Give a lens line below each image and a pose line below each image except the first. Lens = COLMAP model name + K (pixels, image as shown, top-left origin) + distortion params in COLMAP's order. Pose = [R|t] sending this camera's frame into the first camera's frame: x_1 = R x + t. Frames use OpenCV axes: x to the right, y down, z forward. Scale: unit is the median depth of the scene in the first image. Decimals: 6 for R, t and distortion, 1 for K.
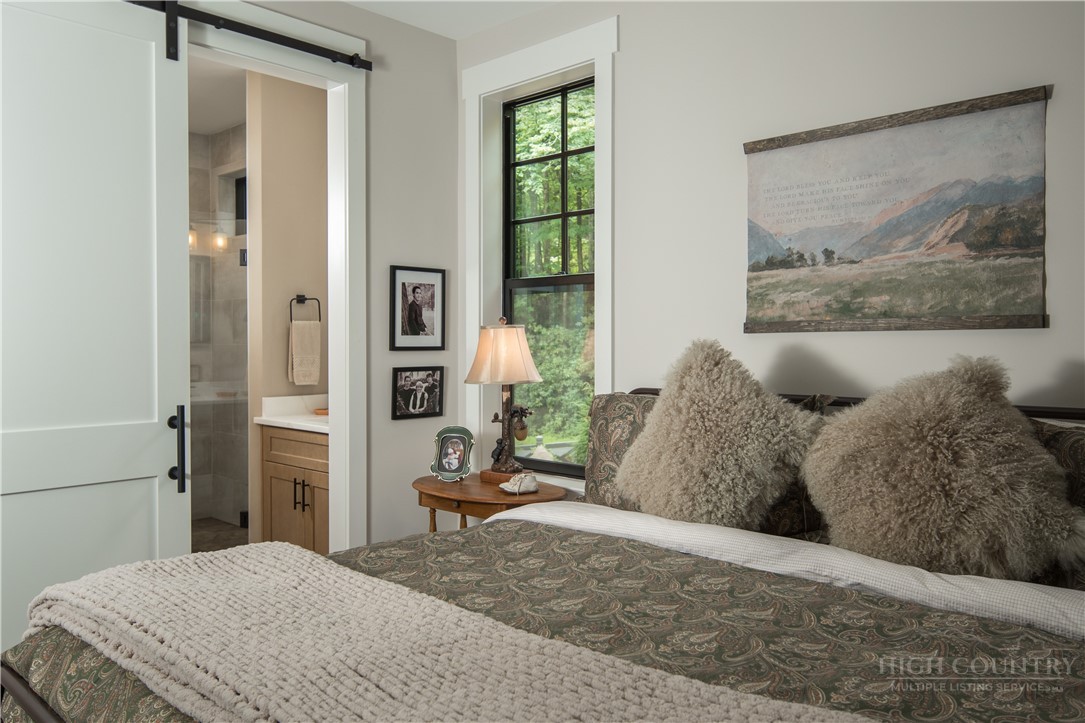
lens RADIAL K [[809.8, 0, 543.0], [0, 809.8, 357.9], [0, 0, 1]] dist [0.035325, 0.000542]
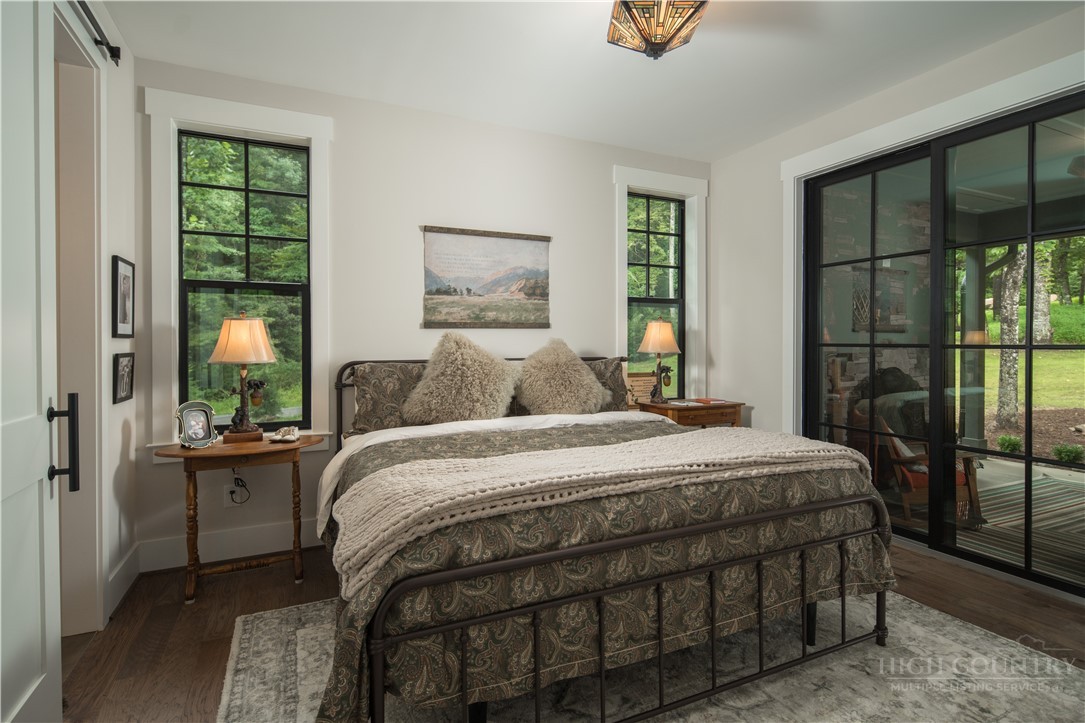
lens RADIAL K [[533.8, 0, 542.0], [0, 533.8, 351.7], [0, 0, 1]] dist [0.006525, -0.003872]
pose [[0.382885, -0.018919, 0.923602, -0.860117], [0.018141, 0.999751, 0.012958, 0.014231], [-0.923618, 0.011793, 0.383133, 0.319662]]
